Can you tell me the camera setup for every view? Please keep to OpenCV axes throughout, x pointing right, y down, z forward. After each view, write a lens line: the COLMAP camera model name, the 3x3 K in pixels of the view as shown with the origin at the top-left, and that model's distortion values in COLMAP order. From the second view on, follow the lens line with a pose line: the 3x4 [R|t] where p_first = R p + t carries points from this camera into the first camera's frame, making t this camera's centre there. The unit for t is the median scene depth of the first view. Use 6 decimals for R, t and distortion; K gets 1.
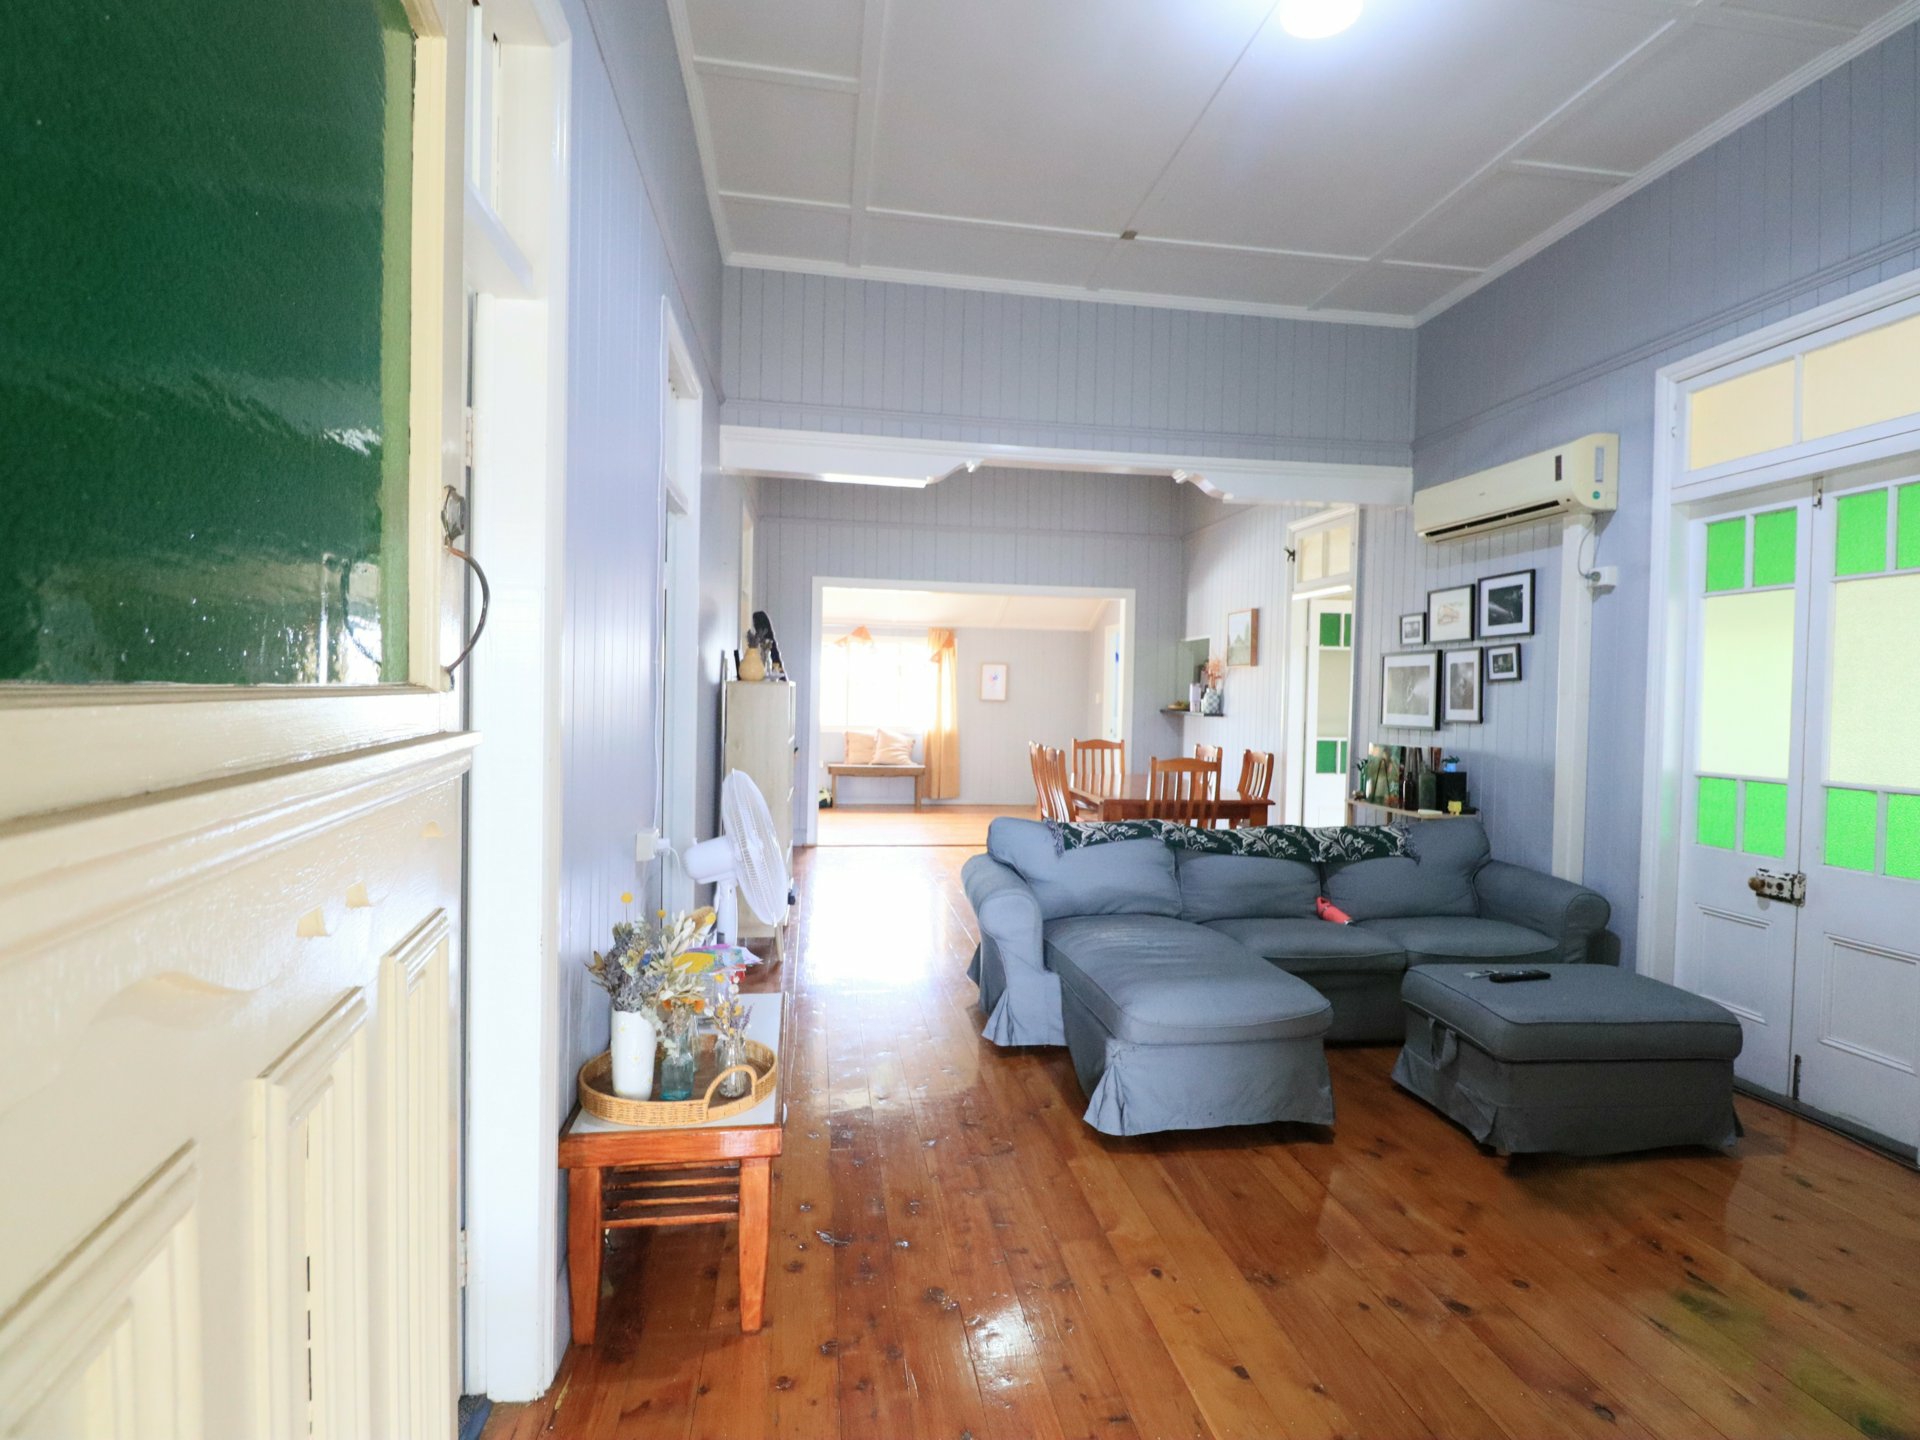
lens RADIAL K [[1000.7, 0, 987.1], [0, 1000.7, 714.8], [0, 0, 1]] dist [0.001981, -0.014672]
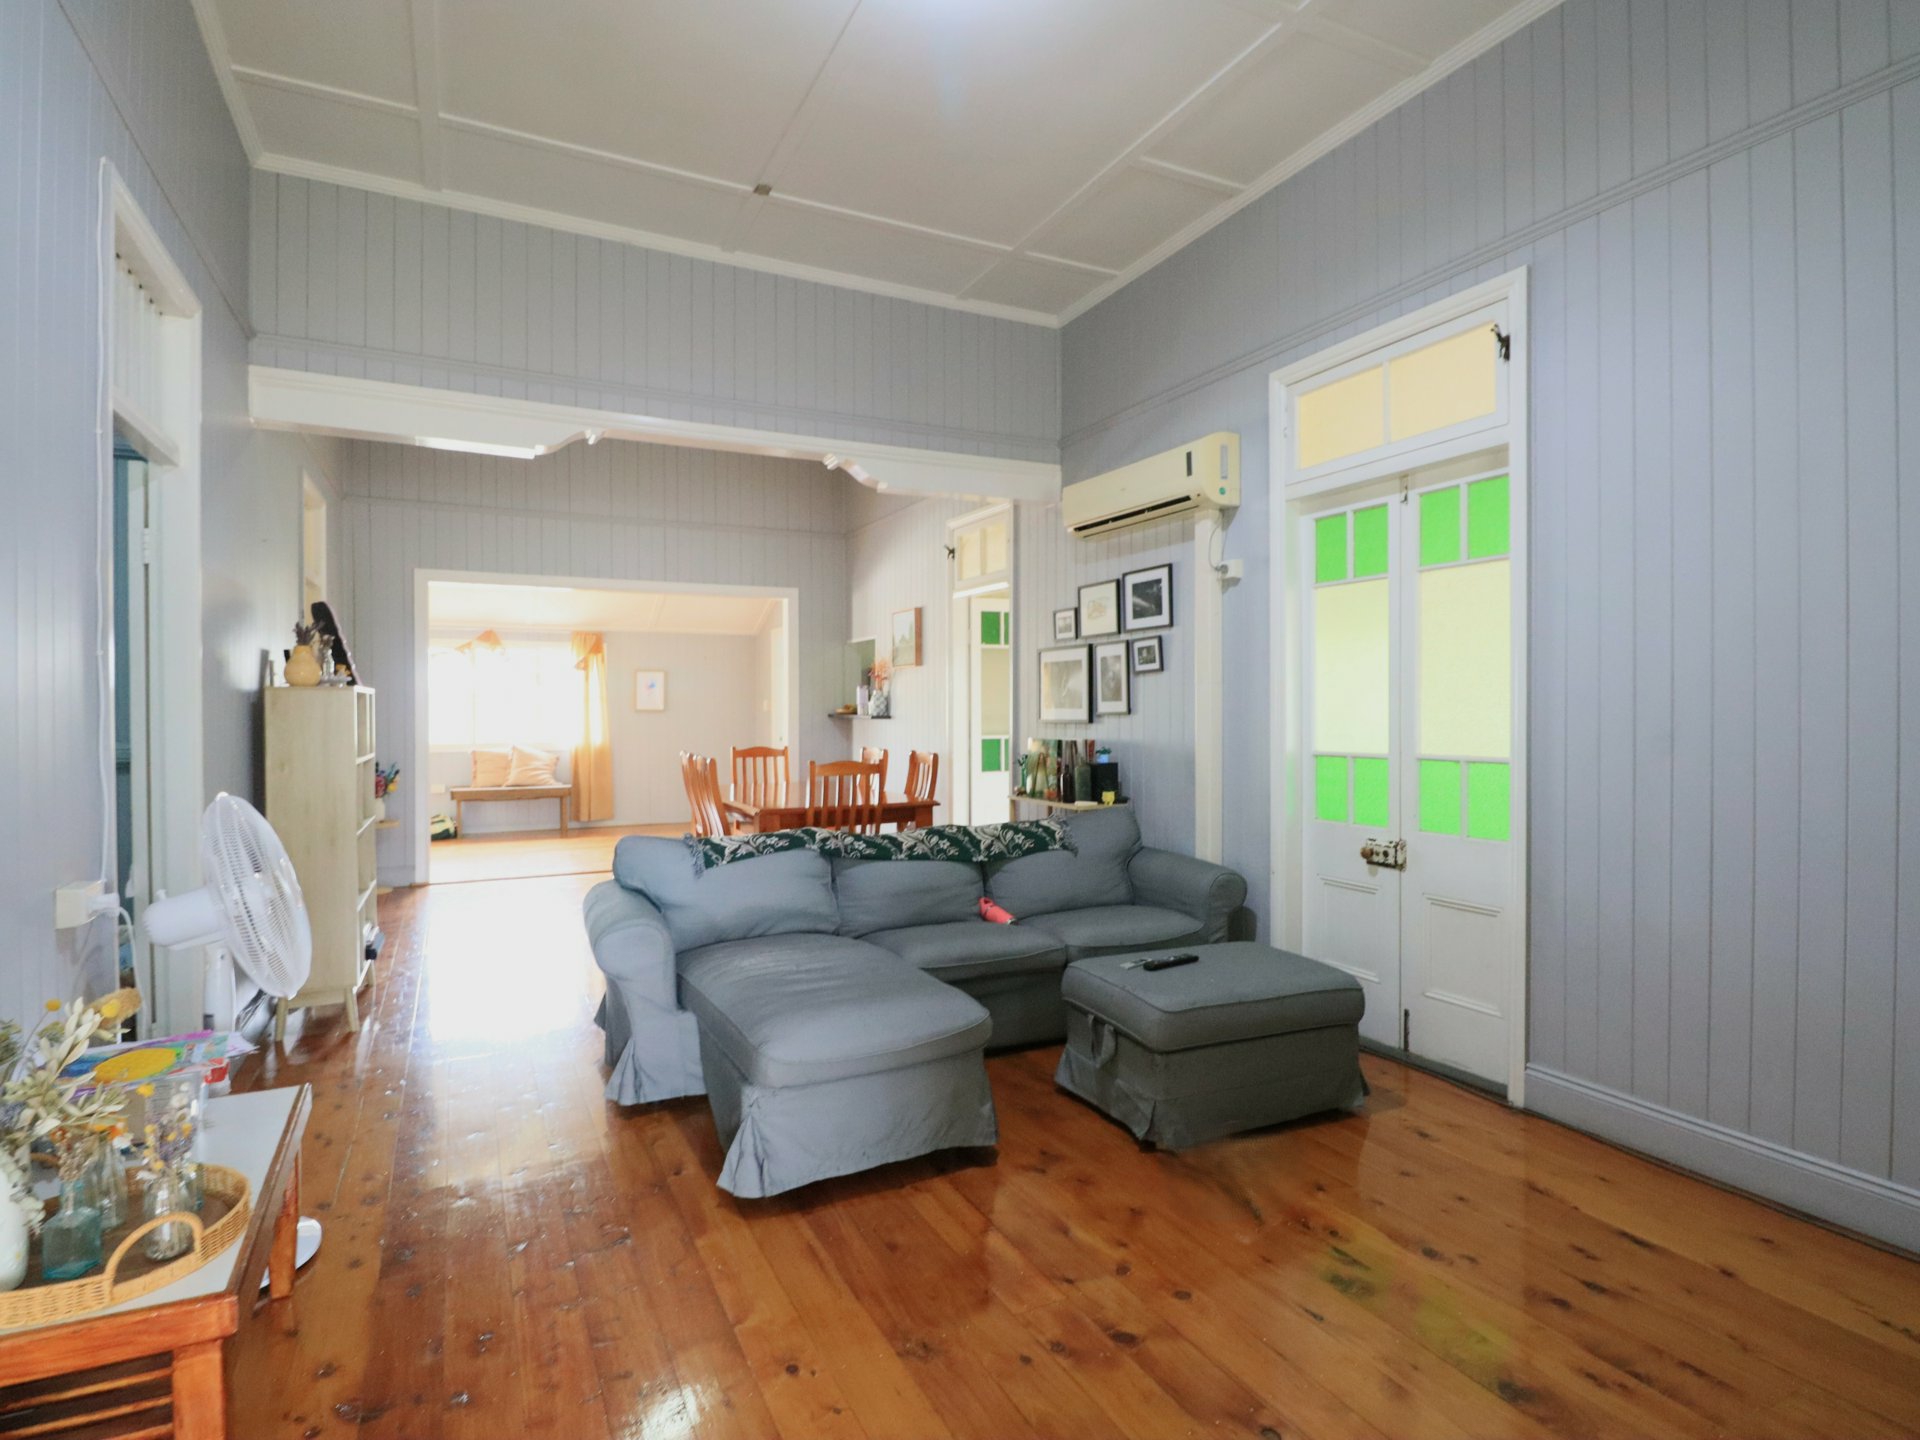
lens RADIAL K [[1000.7, 0, 987.1], [0, 1000.7, 714.8], [0, 0, 1]] dist [0.001981, -0.014672]
pose [[0.950497, -0.027280, 0.309533, 0.050564], [0.030590, 0.999515, -0.005844, 0.014005], [-0.309223, 0.015024, 0.950871, 0.093478]]
